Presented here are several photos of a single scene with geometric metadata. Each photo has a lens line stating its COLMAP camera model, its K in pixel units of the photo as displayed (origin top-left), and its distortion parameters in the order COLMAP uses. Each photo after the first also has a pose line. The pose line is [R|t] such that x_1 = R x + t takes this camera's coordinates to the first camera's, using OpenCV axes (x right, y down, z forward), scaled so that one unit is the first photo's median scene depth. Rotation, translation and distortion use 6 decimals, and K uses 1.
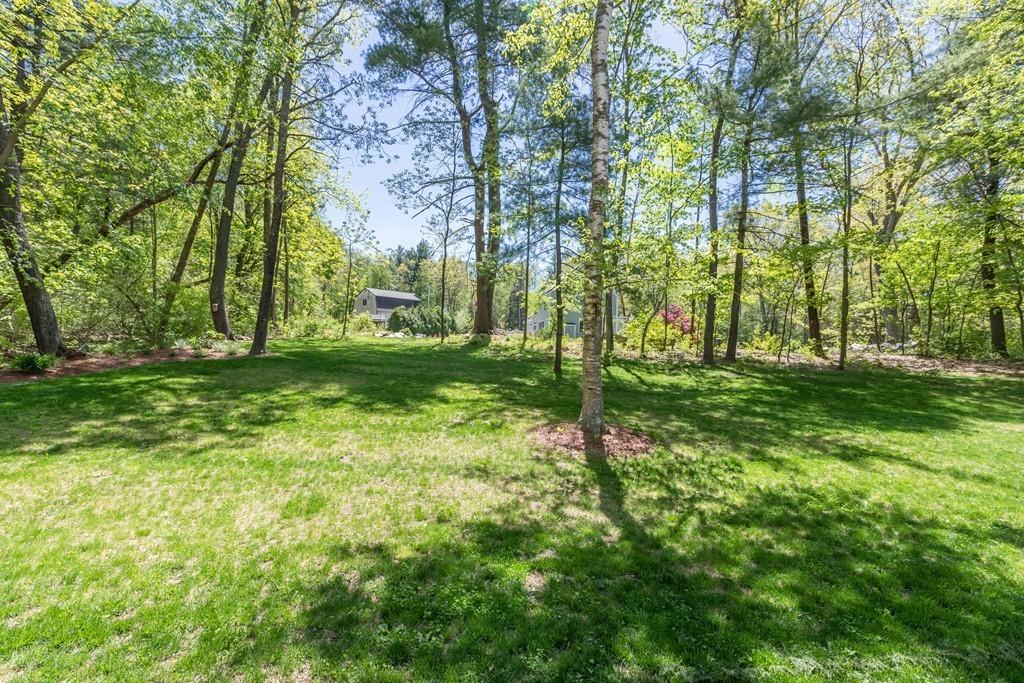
lens RADIAL K [[455.8, 0, 513.6], [0, 455.8, 346.2], [0, 0, 1]] dist [0.001073, 0.000564]
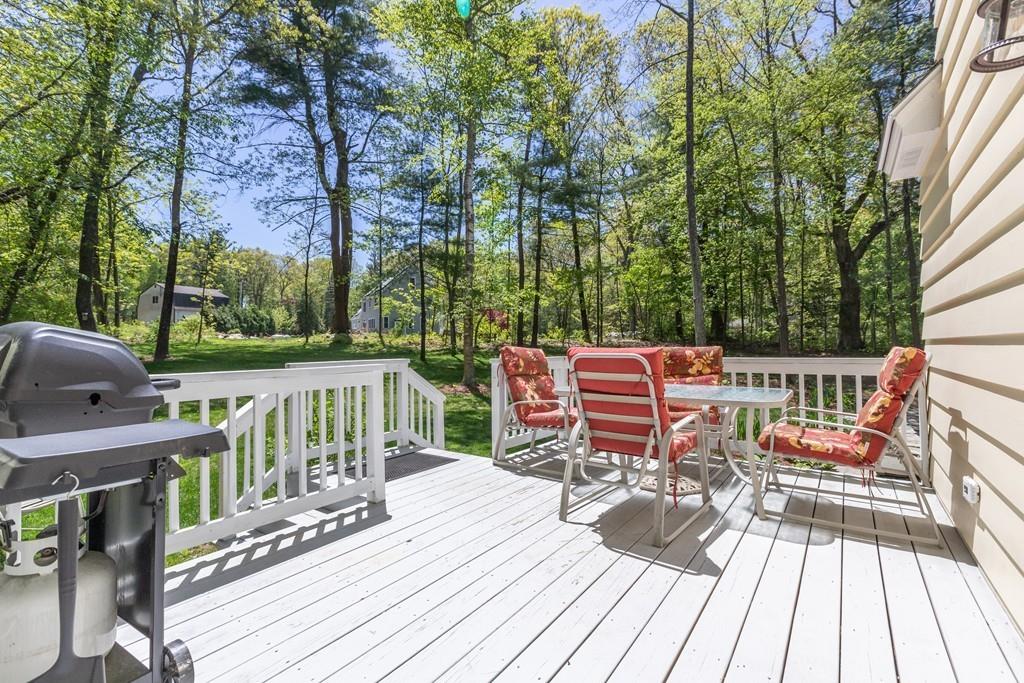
lens RADIAL K [[455.8, 0, 513.6], [0, 455.8, 346.2], [0, 0, 1]] dist [0.001073, 0.000564]
pose [[0.920364, -0.040494, 0.388961, -0.127457], [0.035198, 0.999165, 0.020735, -0.003447], [-0.389476, -0.005394, 0.921021, -0.262770]]
